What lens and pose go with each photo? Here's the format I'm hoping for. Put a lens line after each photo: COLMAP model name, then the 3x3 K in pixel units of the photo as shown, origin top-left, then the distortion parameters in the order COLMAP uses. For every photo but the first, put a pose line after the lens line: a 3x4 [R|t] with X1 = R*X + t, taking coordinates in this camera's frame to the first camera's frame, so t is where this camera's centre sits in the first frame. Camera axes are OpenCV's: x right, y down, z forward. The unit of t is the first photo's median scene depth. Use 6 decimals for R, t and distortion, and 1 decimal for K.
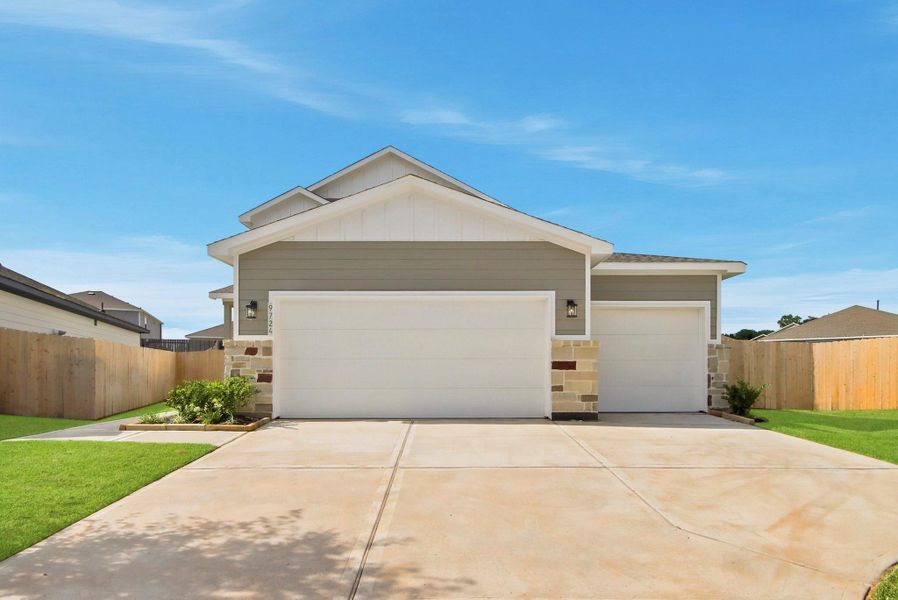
lens RADIAL K [[403.1, 0, 449.1], [0, 403.1, 312.5], [0, 0, 1]] dist [0.000575, -0.000003]
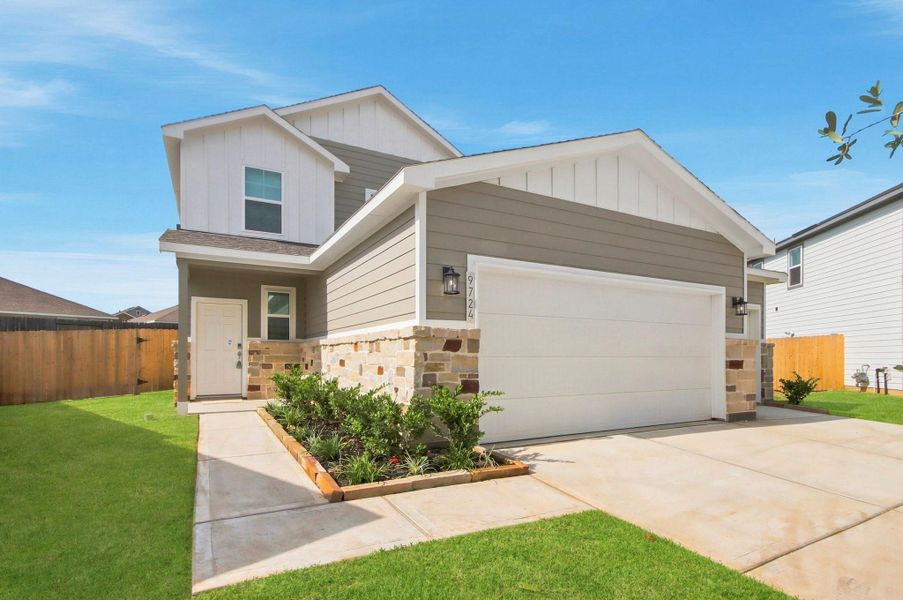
lens RADIAL K [[410.0, 0, 451.5], [0, 410.0, 300.0], [0, 0, 1]] dist [0.000448, -0.000196]
pose [[0.899679, 0.062744, 0.432019, -0.766539], [-0.065971, 0.997793, -0.007531, 0.028996], [-0.431538, -0.021725, 0.901833, 0.409554]]
